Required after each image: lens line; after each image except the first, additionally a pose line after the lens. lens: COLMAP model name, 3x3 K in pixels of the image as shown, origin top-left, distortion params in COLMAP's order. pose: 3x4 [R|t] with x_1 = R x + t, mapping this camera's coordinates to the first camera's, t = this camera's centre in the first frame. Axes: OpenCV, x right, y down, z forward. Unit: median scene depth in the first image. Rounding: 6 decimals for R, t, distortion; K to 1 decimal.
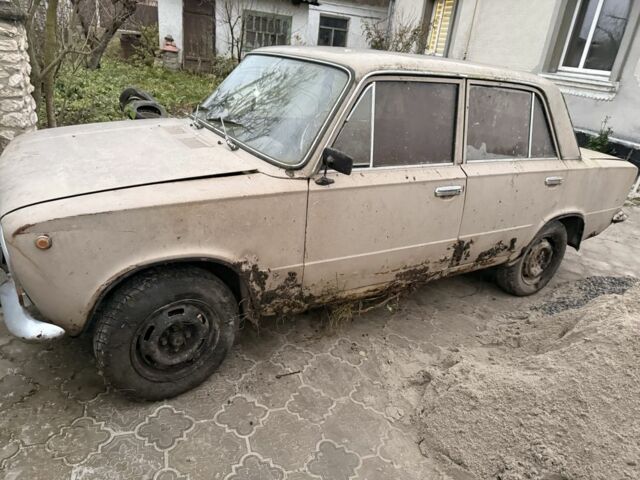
lens RADIAL K [[505.9, 0, 320.0], [0, 505.9, 240.0], [0, 0, 1]] dist [-0.008694, -0.010236]
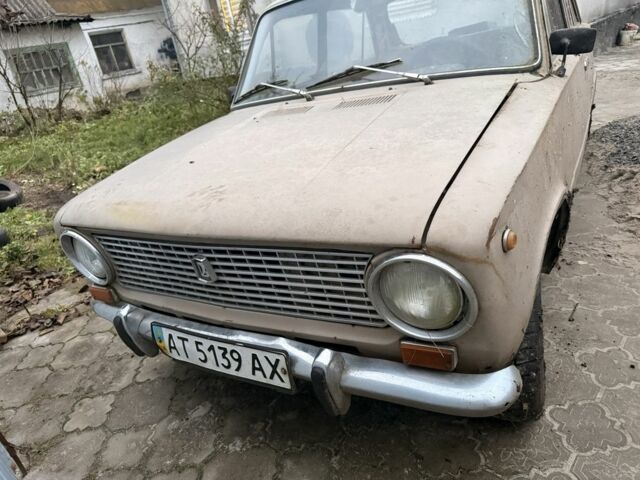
lens RADIAL K [[505.9, 0, 320.0], [0, 505.9, 240.0], [0, 0, 1]] dist [-0.008694, -0.010236]
pose [[0.820771, -0.430731, 0.375241, -0.236761], [0.434740, 0.897098, 0.078844, -0.033287], [-0.370588, 0.098420, 0.923568, 0.126258]]
